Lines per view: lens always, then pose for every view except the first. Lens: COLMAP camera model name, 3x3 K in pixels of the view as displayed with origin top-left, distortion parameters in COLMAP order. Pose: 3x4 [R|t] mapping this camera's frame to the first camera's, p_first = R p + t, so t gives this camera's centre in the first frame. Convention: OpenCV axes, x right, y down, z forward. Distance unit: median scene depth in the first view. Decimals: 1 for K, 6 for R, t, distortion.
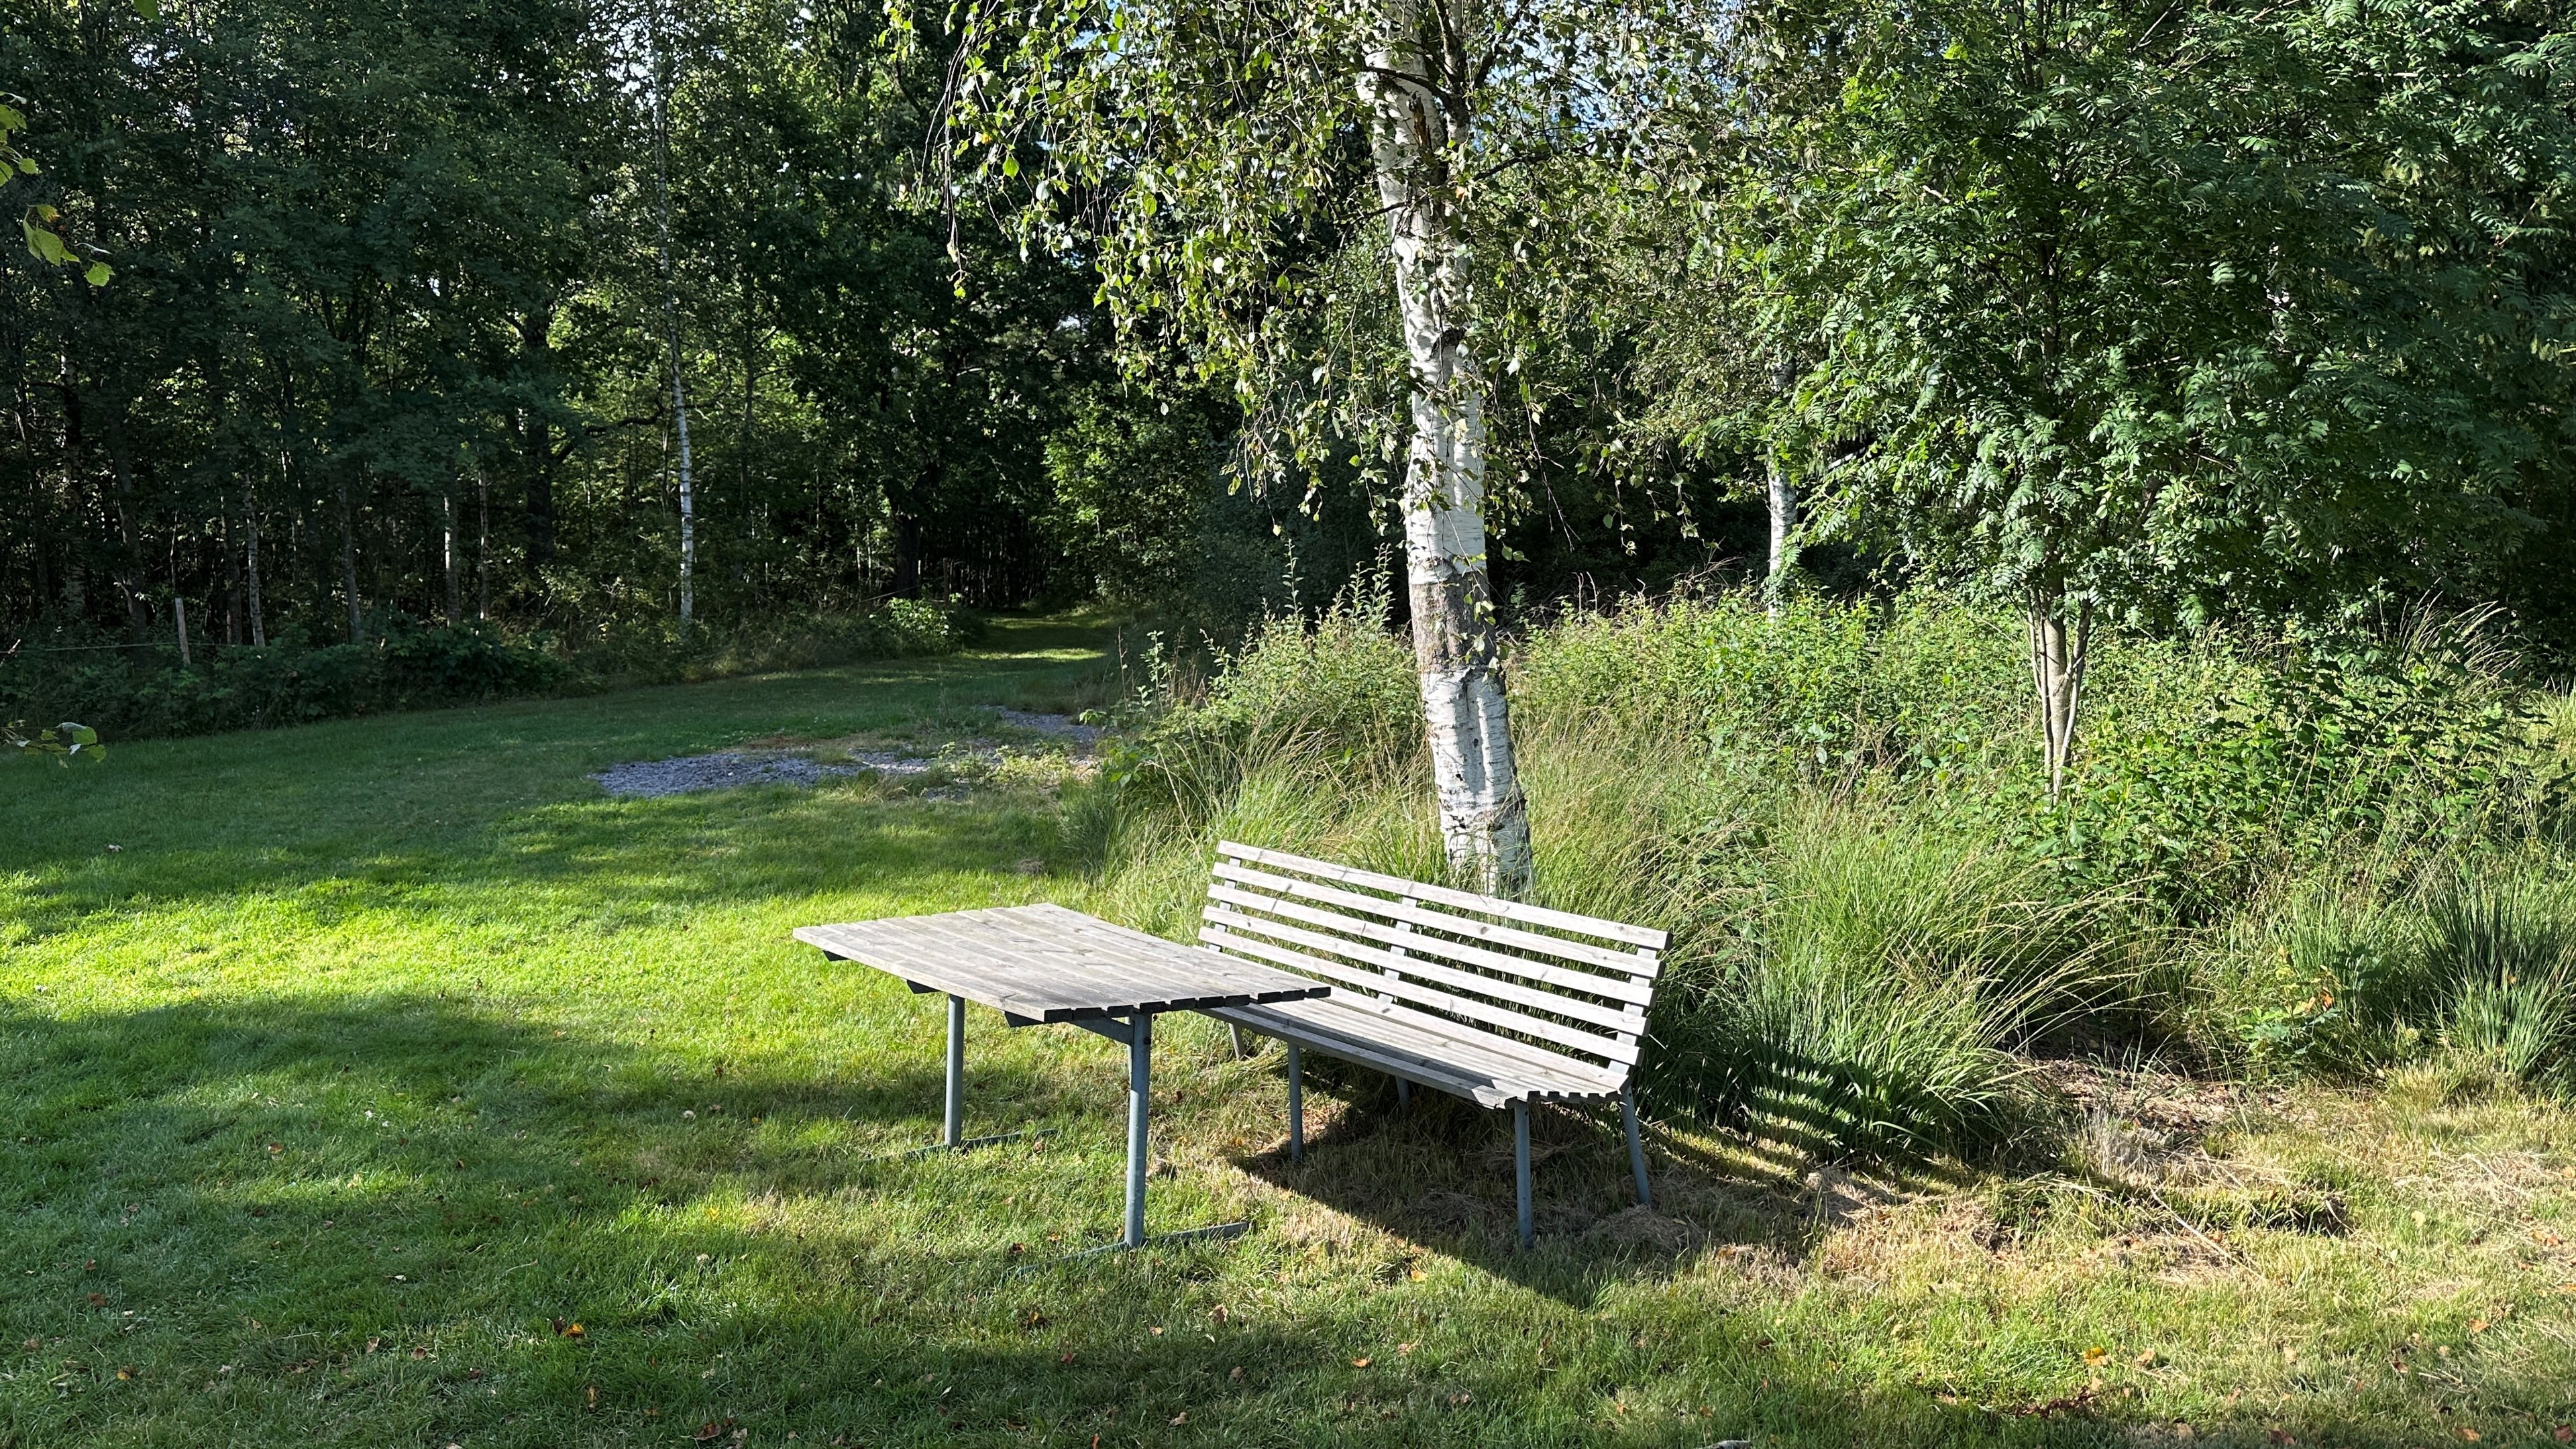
lens RADIAL K [[1946.2, 0, 1234.9], [0, 1946.2, 721.1], [0, 0, 1]] dist [-0.010881, -0.000538]
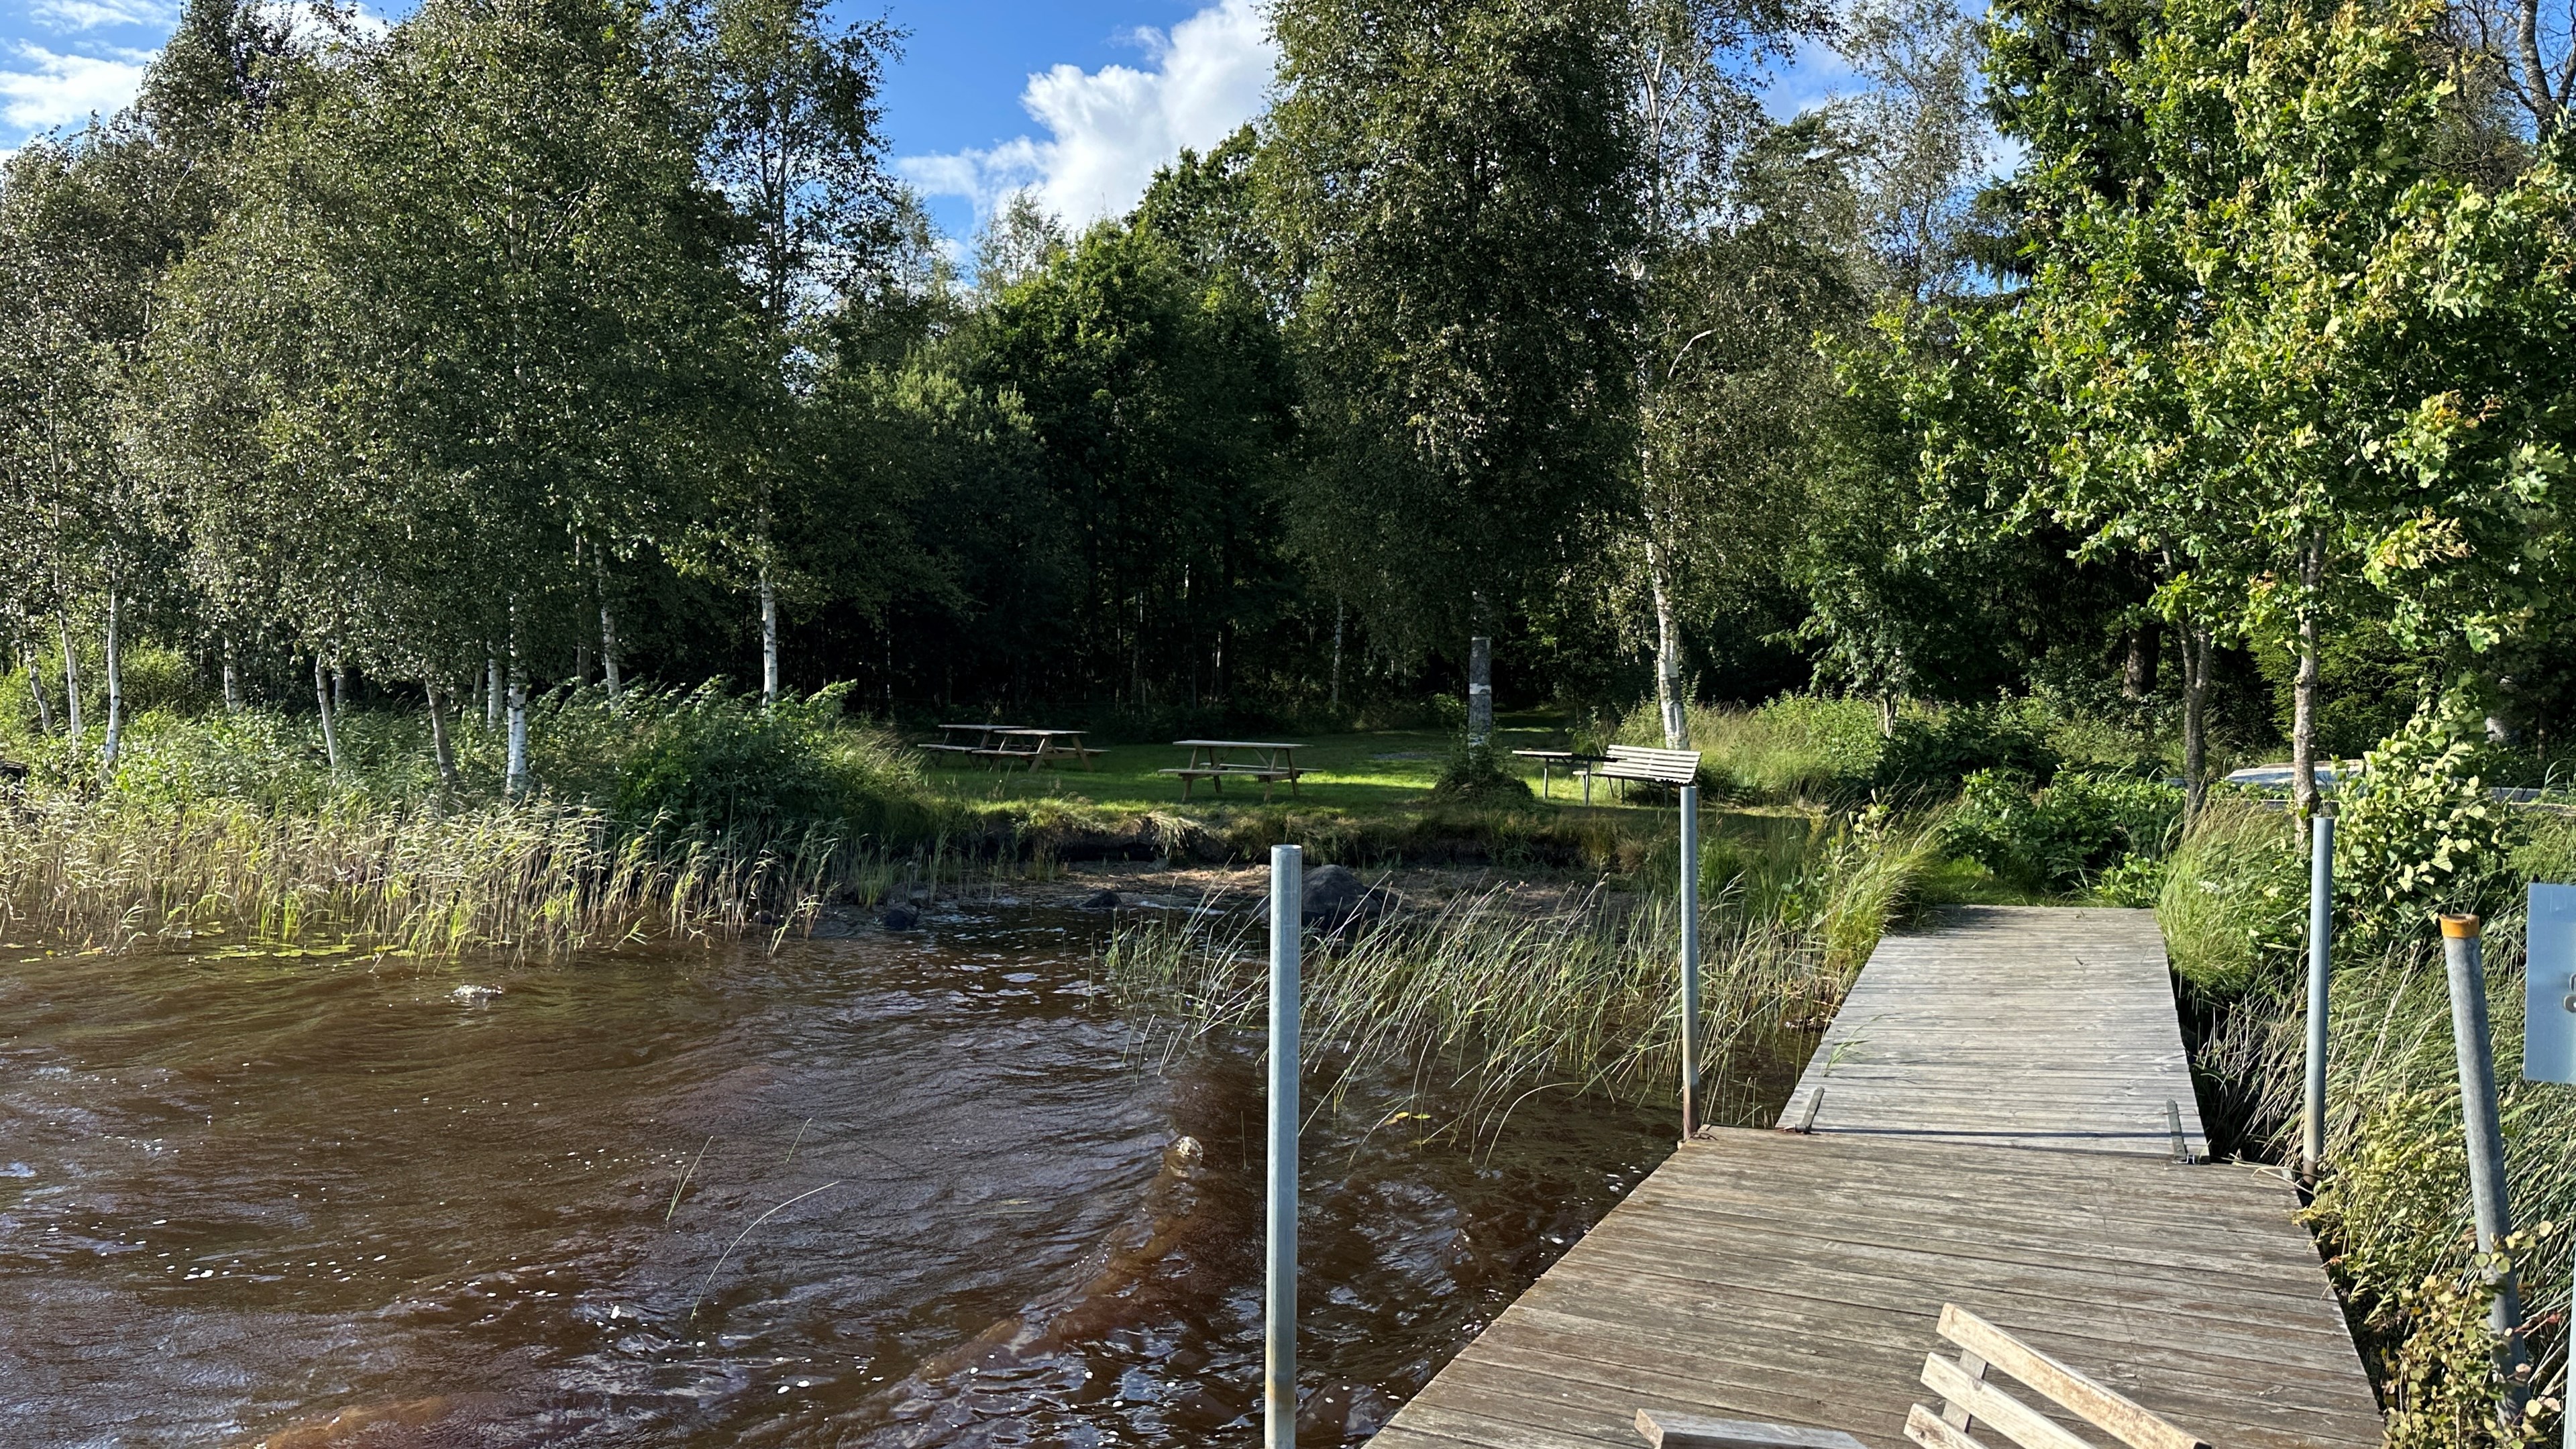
lens RADIAL K [[1946.2, 0, 1234.9], [0, 1946.2, 721.1], [0, 0, 1]] dist [-0.010881, -0.000538]
pose [[0.975085, 0.024859, -0.220434, 0.115466], [-0.037126, 0.997973, -0.051682, 0.251158], [0.218702, 0.058578, 0.974032, -3.105002]]
